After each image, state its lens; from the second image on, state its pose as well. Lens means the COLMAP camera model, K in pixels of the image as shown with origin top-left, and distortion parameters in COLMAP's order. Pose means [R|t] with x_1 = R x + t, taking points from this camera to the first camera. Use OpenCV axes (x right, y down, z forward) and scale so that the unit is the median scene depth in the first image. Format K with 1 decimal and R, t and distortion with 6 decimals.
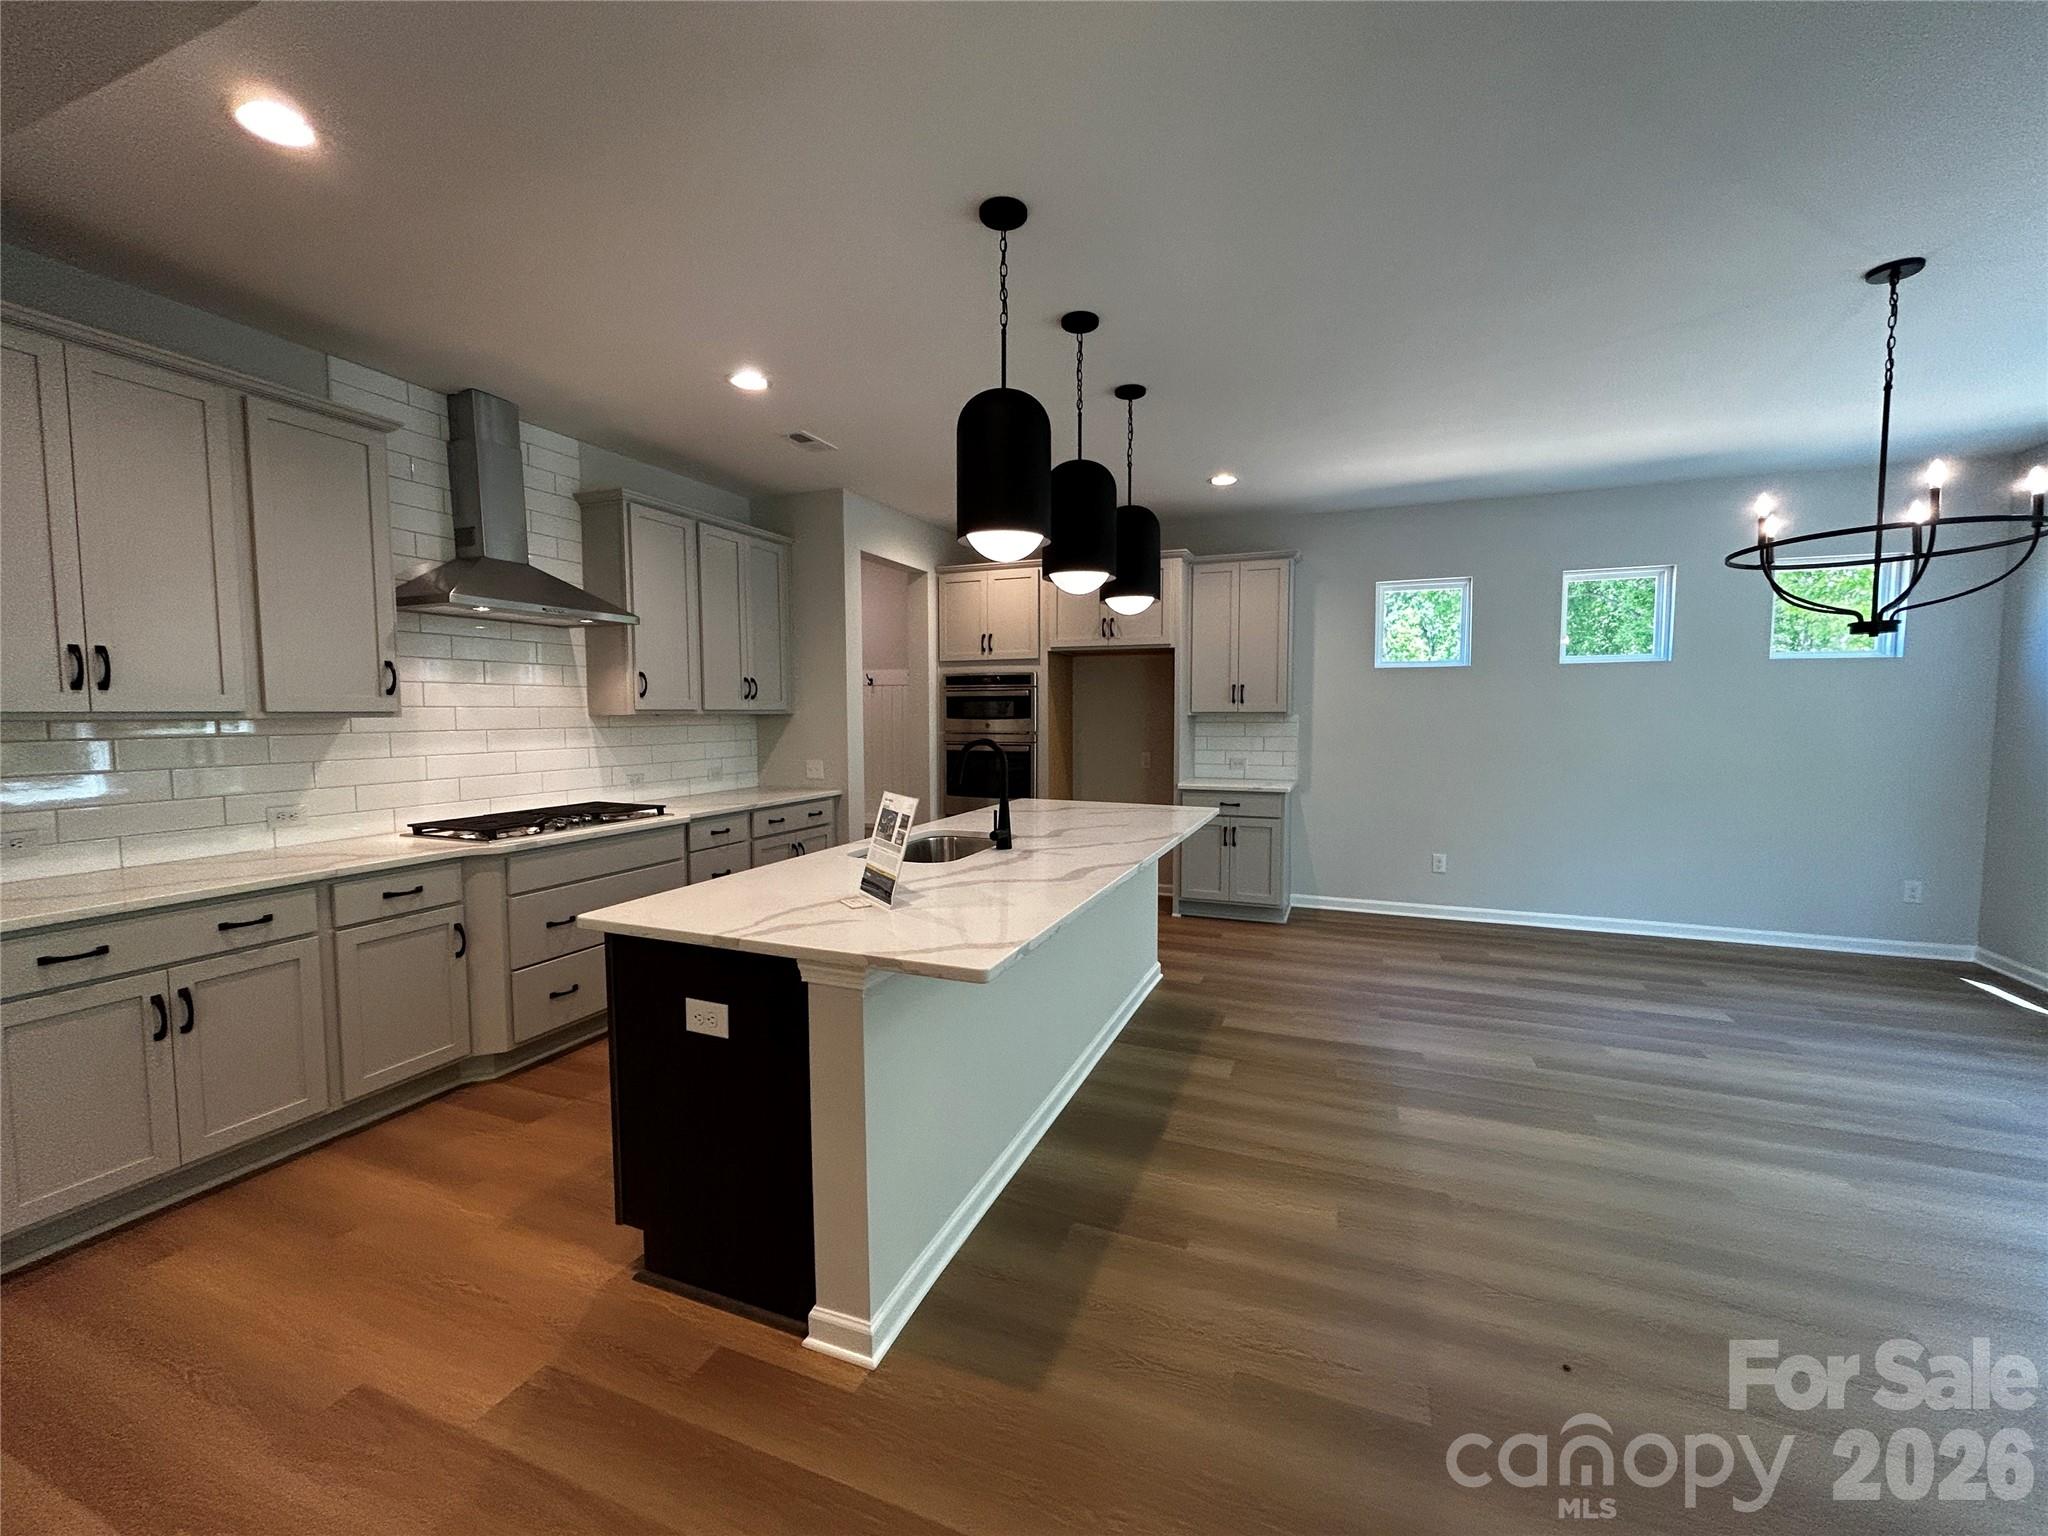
lens RADIAL K [[832.0, 0, 1031.4], [0, 832.0, 766.7], [0, 0, 1]] dist [-0.000119, 0.000238]
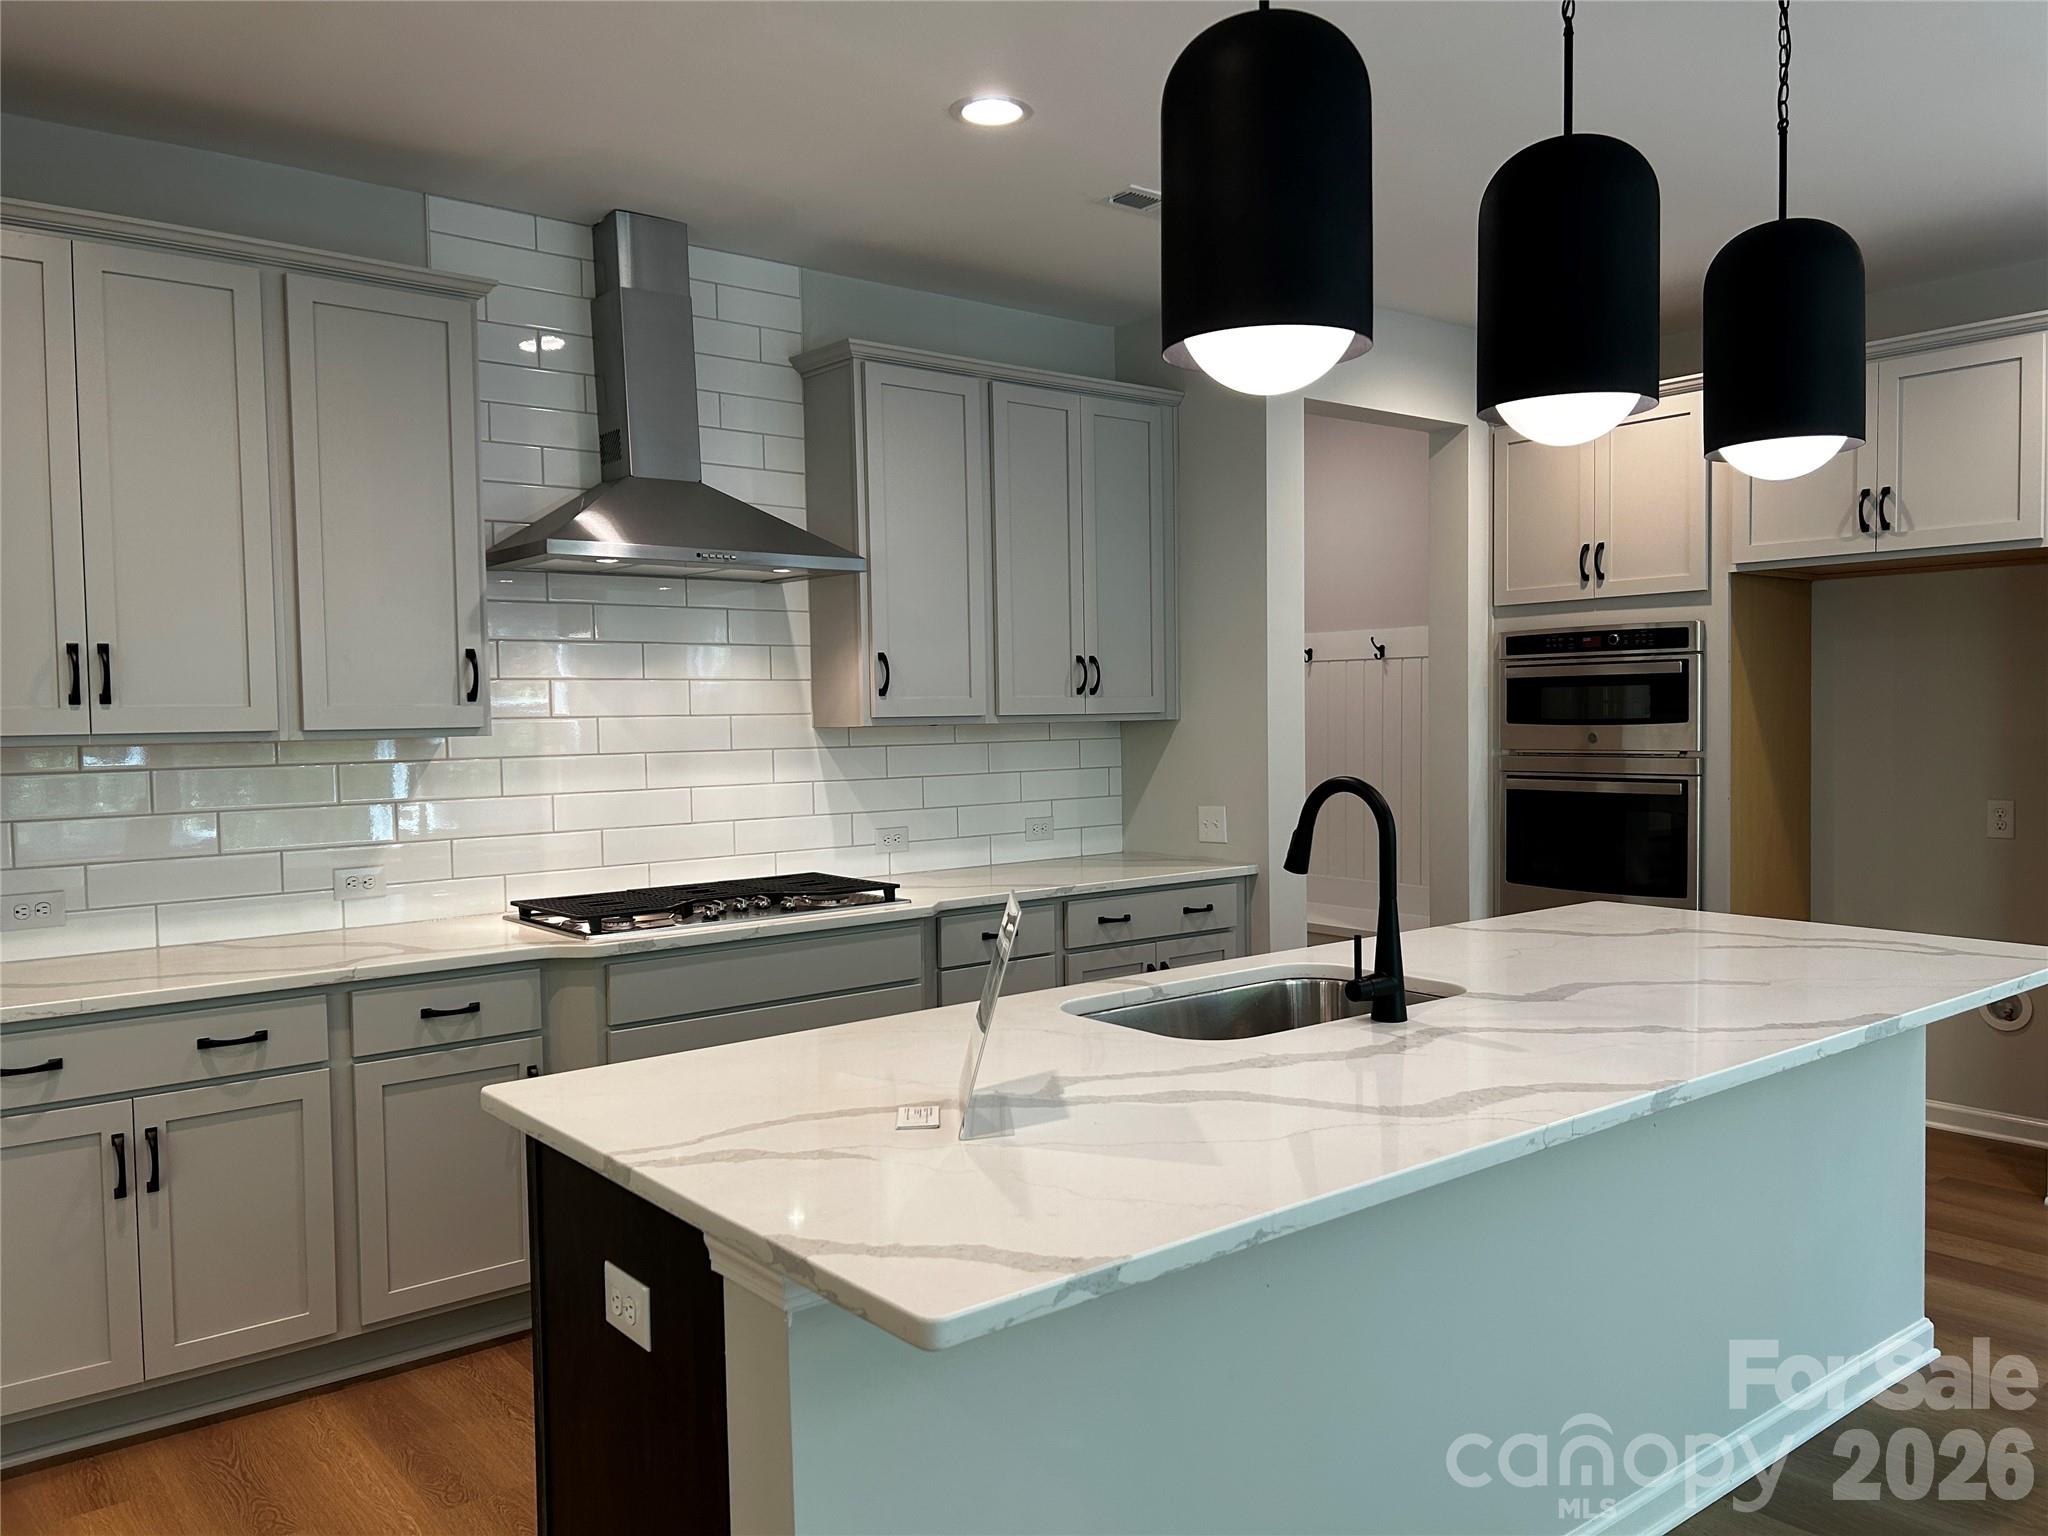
lens RADIAL K [[1548.2, 0, 1029.5], [0, 1548.2, 780.4], [0, 0, 1]] dist [0.047847, -0.049093]
pose [[0.873479, 0.009486, -0.486770, 0.182359], [-0.017889, 0.999760, -0.012618, -0.015844], [0.486534, 0.019730, 0.873439, 0.138089]]
